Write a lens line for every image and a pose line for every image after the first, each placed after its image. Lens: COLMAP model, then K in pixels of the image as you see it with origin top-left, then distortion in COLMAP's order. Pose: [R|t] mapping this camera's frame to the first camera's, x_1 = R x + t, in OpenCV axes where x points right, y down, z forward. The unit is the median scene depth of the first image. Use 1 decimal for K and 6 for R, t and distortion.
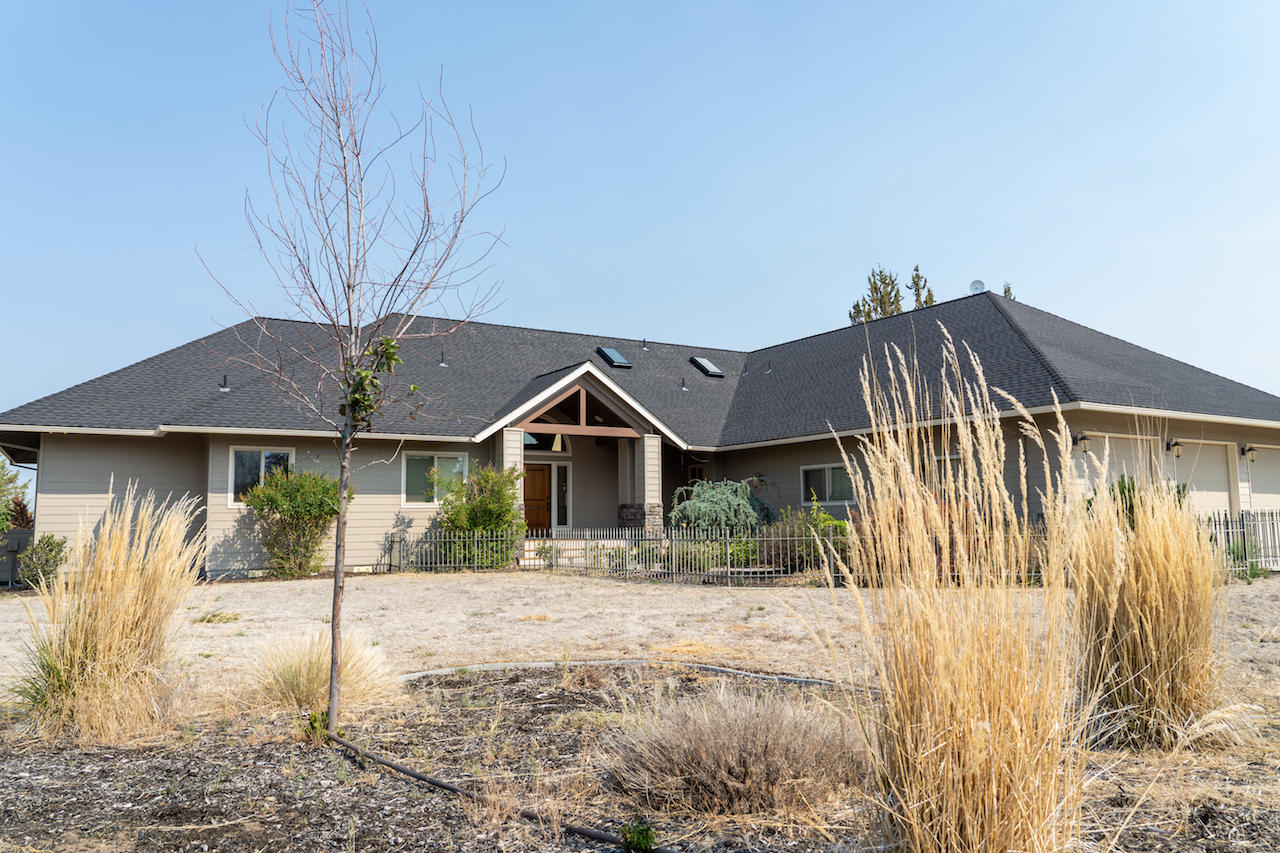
lens RADIAL K [[879.4, 0, 634.8], [0, 879.4, 426.0], [0, 0, 1]] dist [-0.004705, 0.002964]
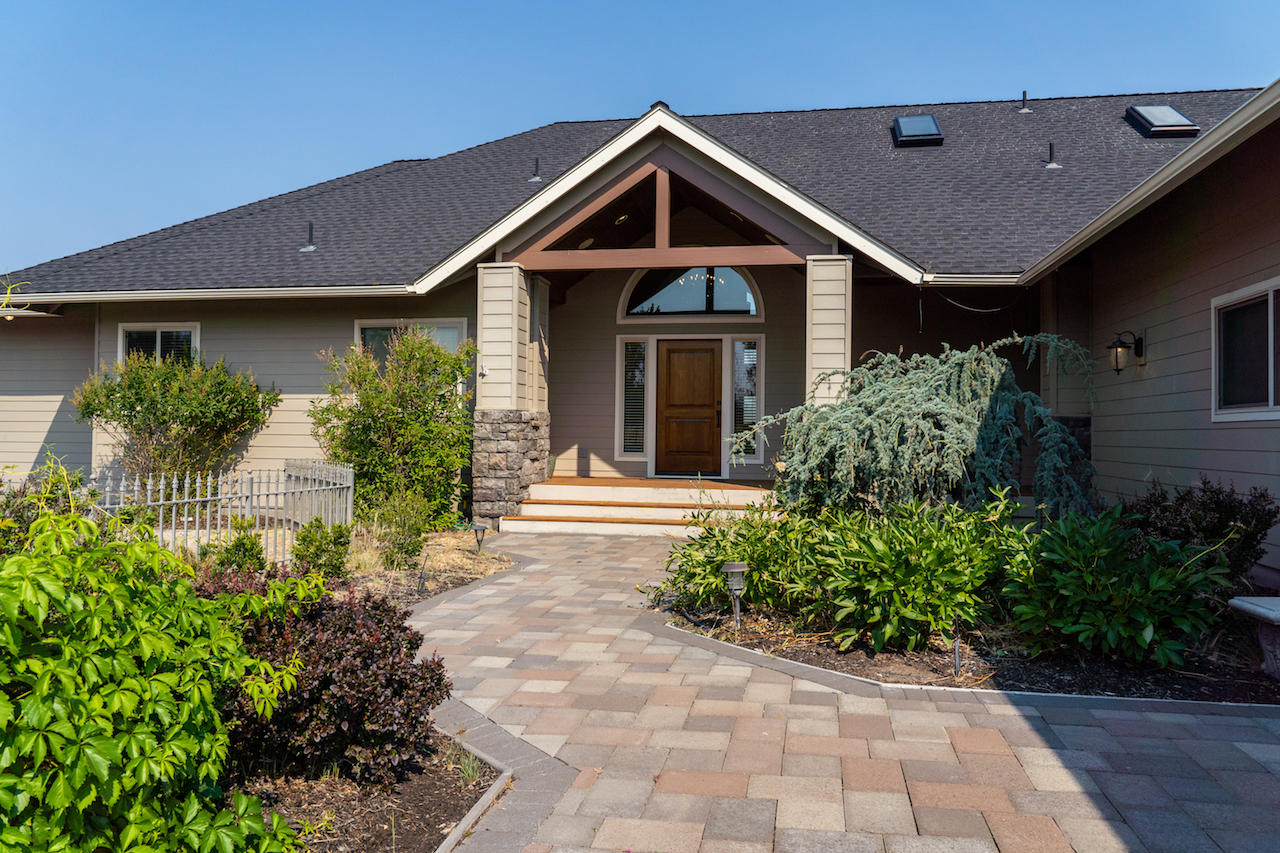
lens RADIAL K [[879.4, 0, 638.4], [0, 879.4, 427.5], [0, 0, 1]] dist [-0.004705, 0.002964]
pose [[0.747827, 0.012177, -0.663782, 0.249577], [0.048929, 0.996102, 0.073397, 0.061060], [0.662088, -0.087366, 0.744316, 0.632008]]
